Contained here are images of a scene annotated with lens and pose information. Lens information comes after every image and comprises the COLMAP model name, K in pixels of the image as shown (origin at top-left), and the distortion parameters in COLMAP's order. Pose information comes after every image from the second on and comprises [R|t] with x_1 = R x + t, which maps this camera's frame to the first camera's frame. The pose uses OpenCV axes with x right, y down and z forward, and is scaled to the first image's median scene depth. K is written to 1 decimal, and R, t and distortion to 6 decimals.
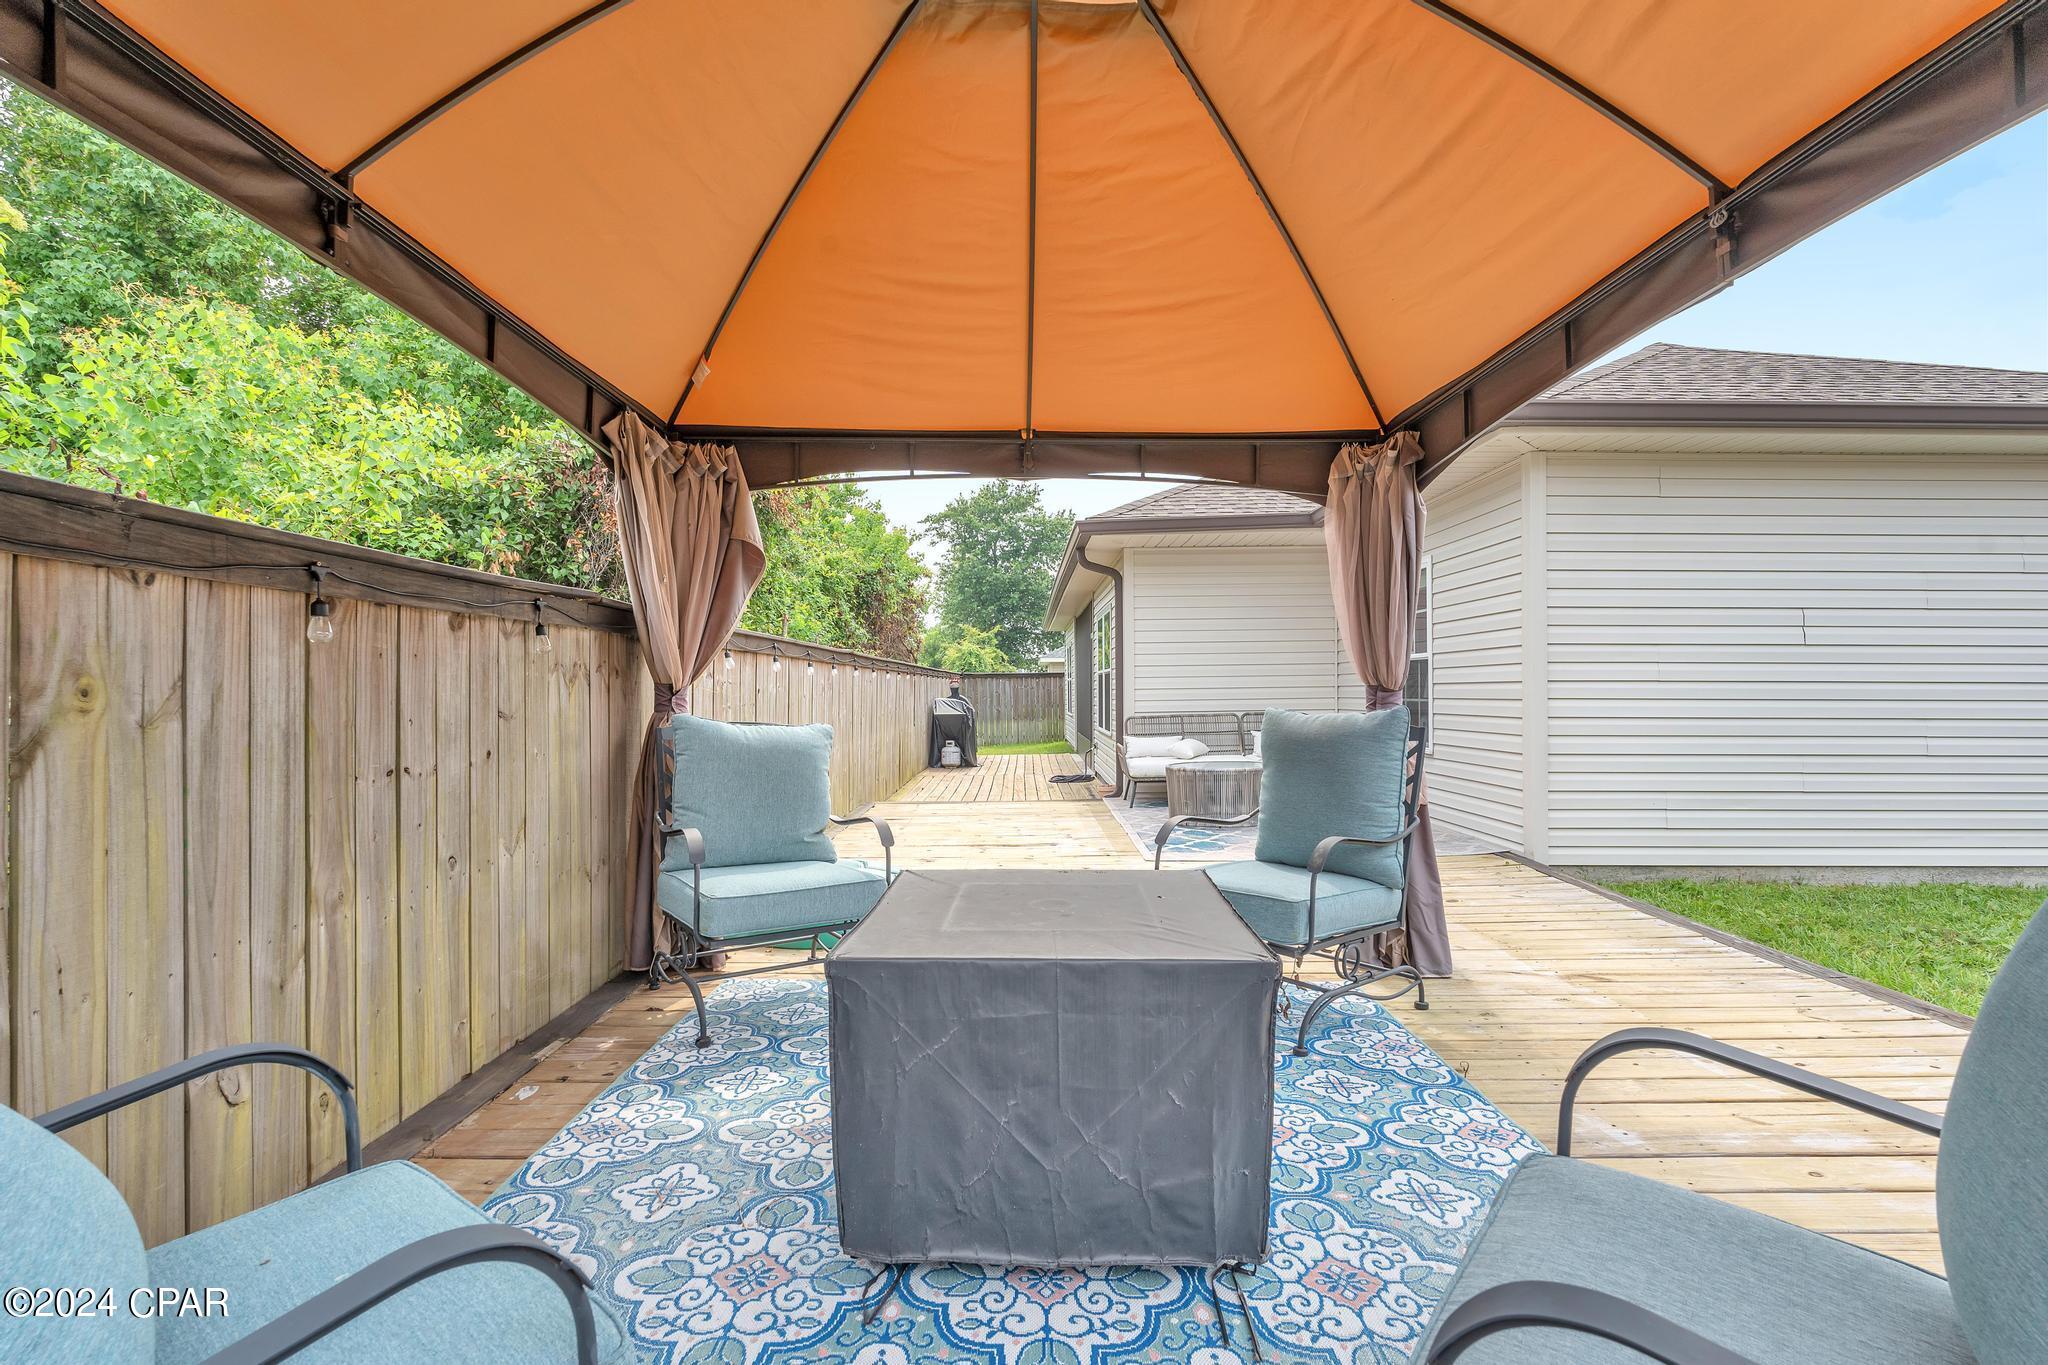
lens RADIAL K [[912.4, 0, 1021.8], [0, 912.4, 687.1], [0, 0, 1]] dist [-0.003290, -0.000301]
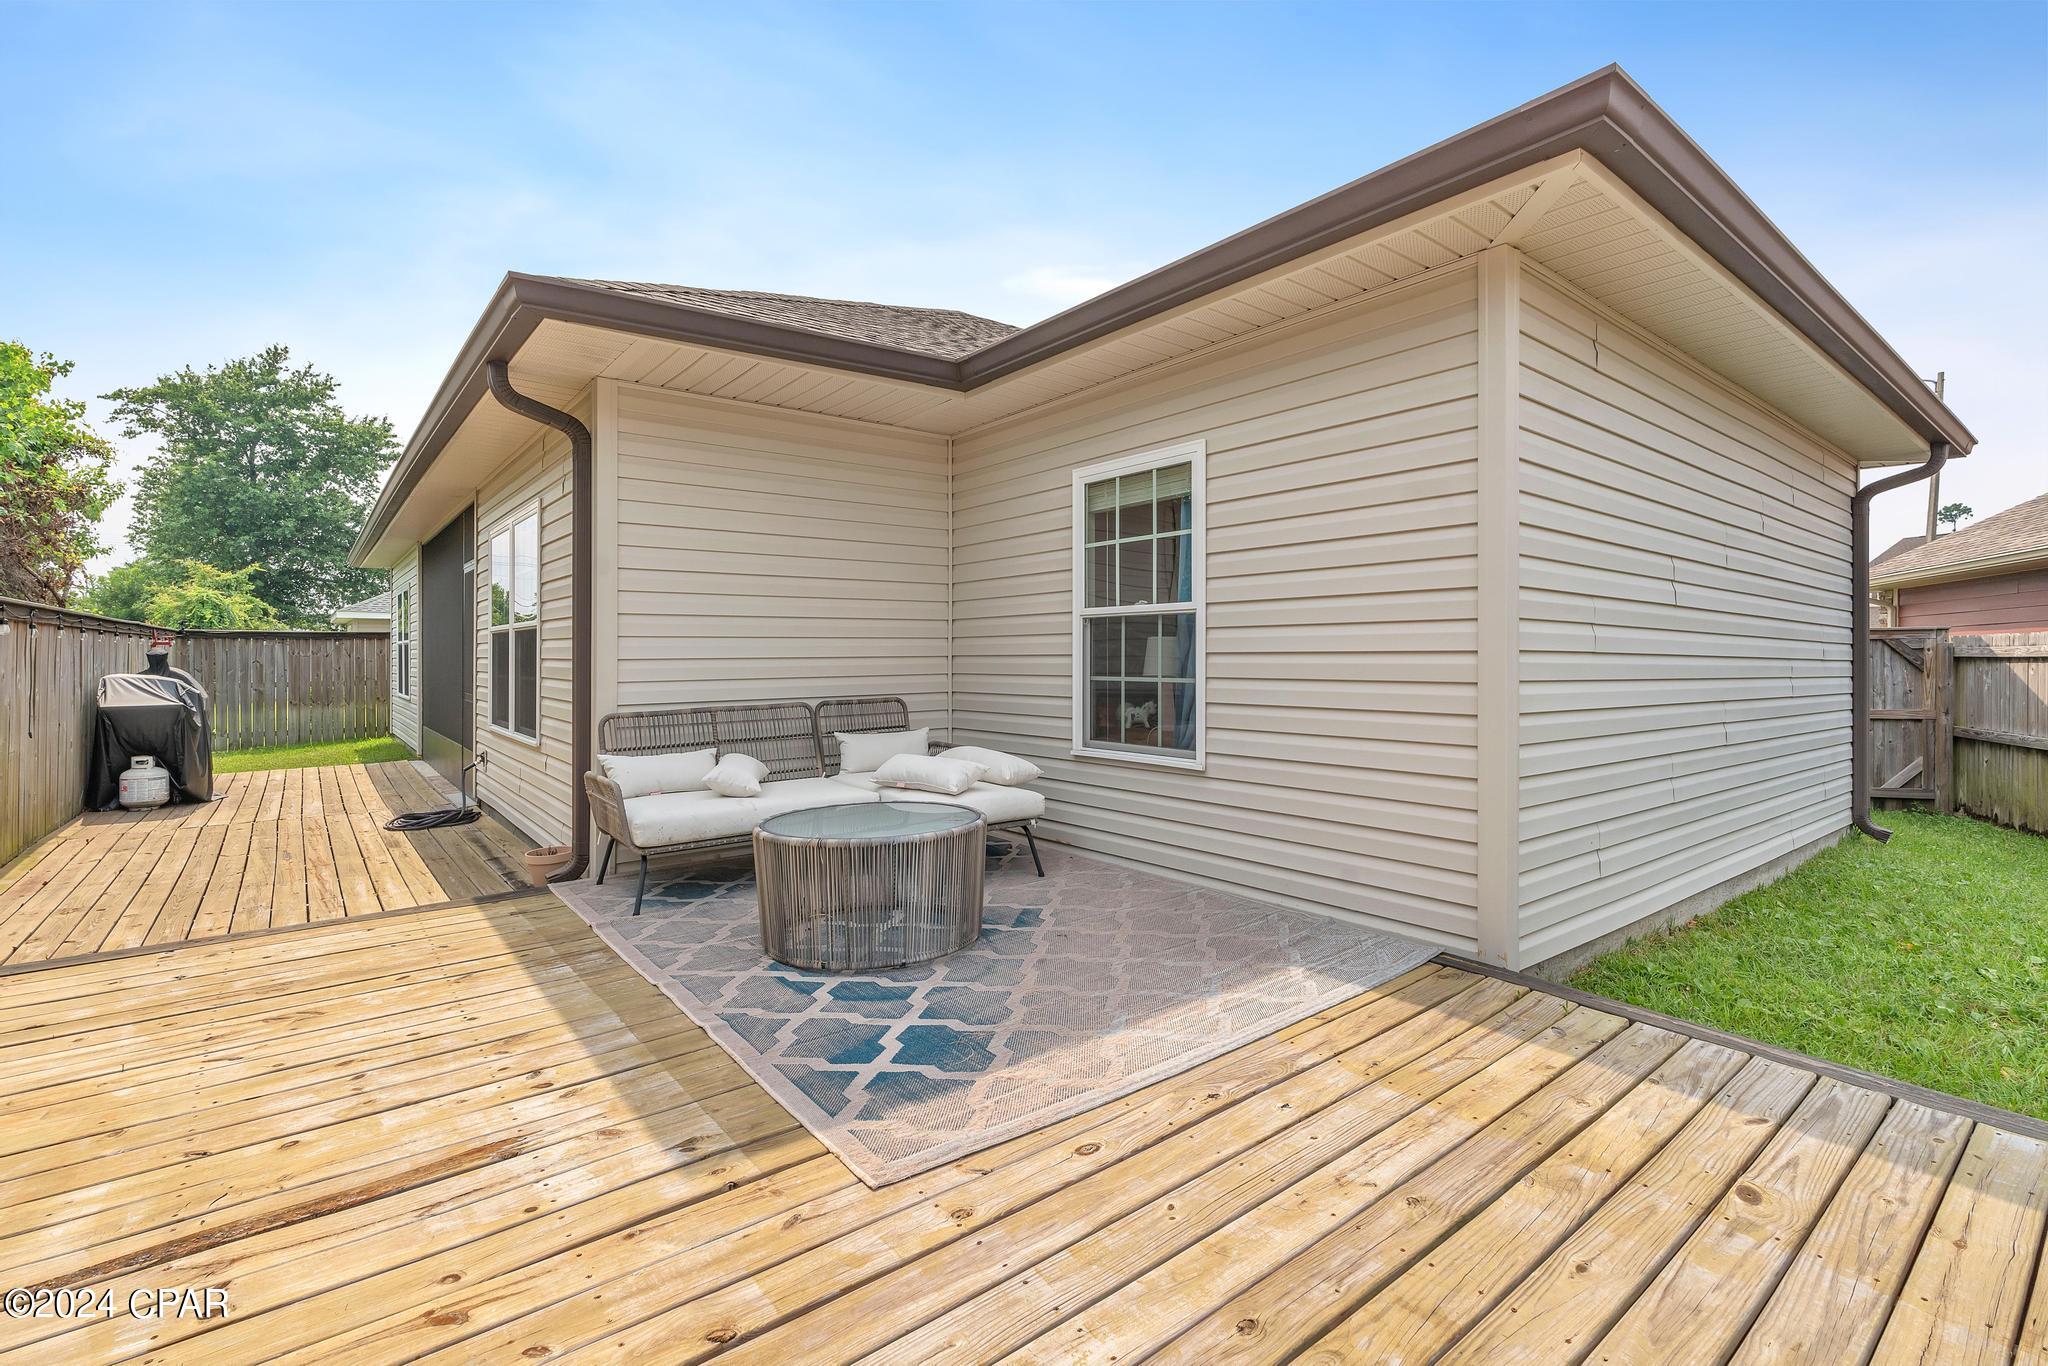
lens RADIAL K [[929.1, 0, 1021.5], [0, 929.1, 651.7], [0, 0, 1]] dist [-0.001096, 0.000323]
pose [[0.787050, 0.008798, 0.616826, -0.008593], [-0.005811, 0.999960, -0.006849, 0.000064], [-0.616861, 0.001806, 0.787070, 0.209159]]
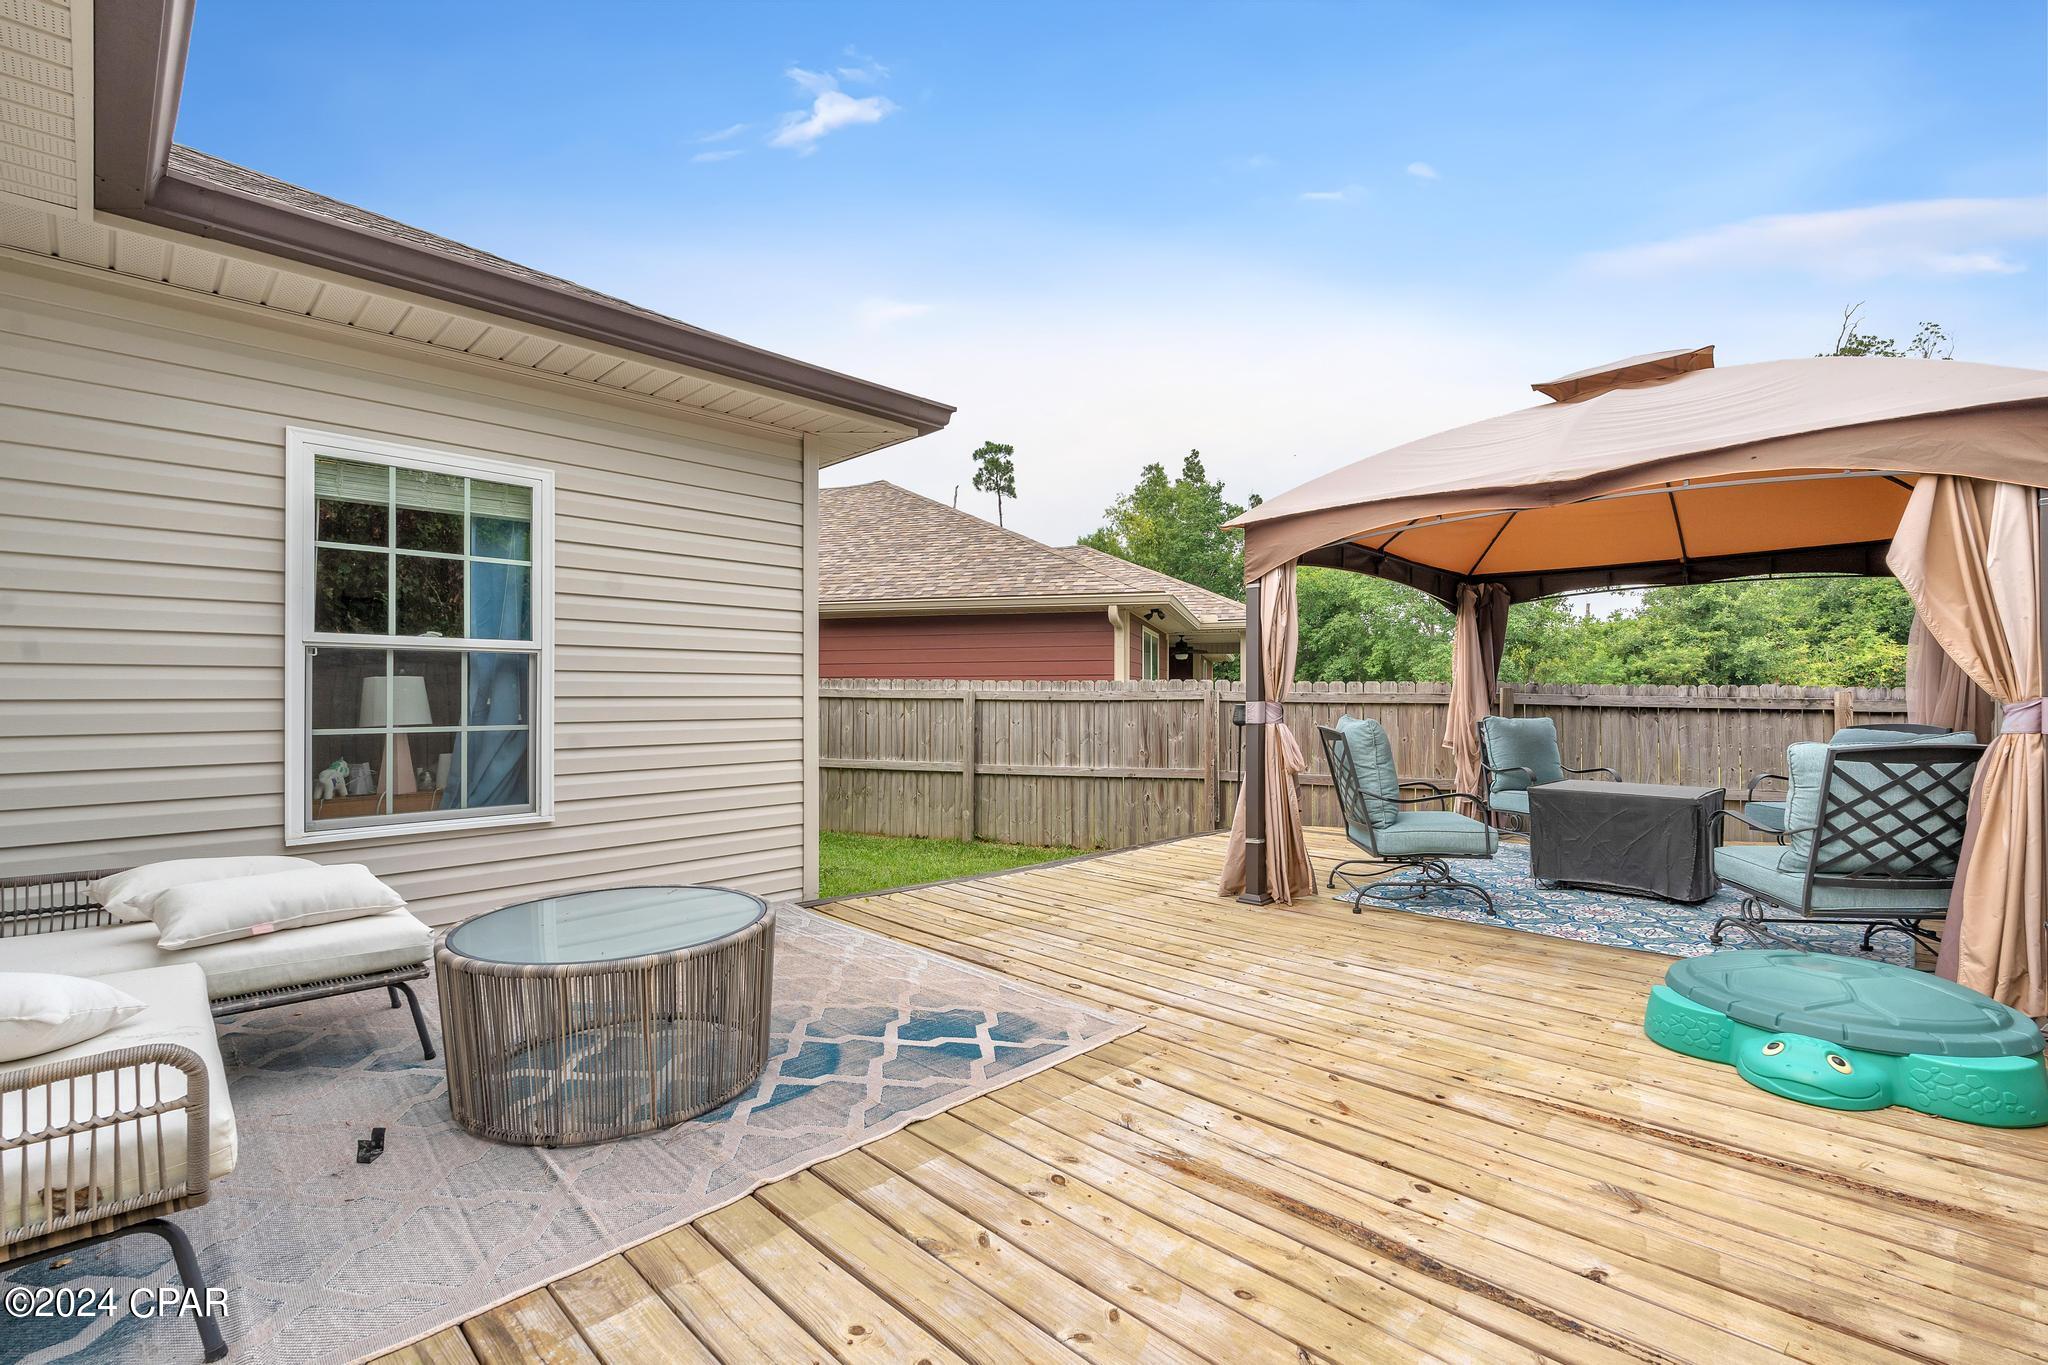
lens RADIAL K [[912.4, 0, 1021.8], [0, 912.4, 687.1], [0, 0, 1]] dist [-0.003290, -0.000301]
pose [[-0.721426, 0.016029, 0.692306, -0.057002], [0.005232, 0.999830, -0.017698, 0.000652], [-0.692472, -0.009146, -0.721387, 0.437561]]
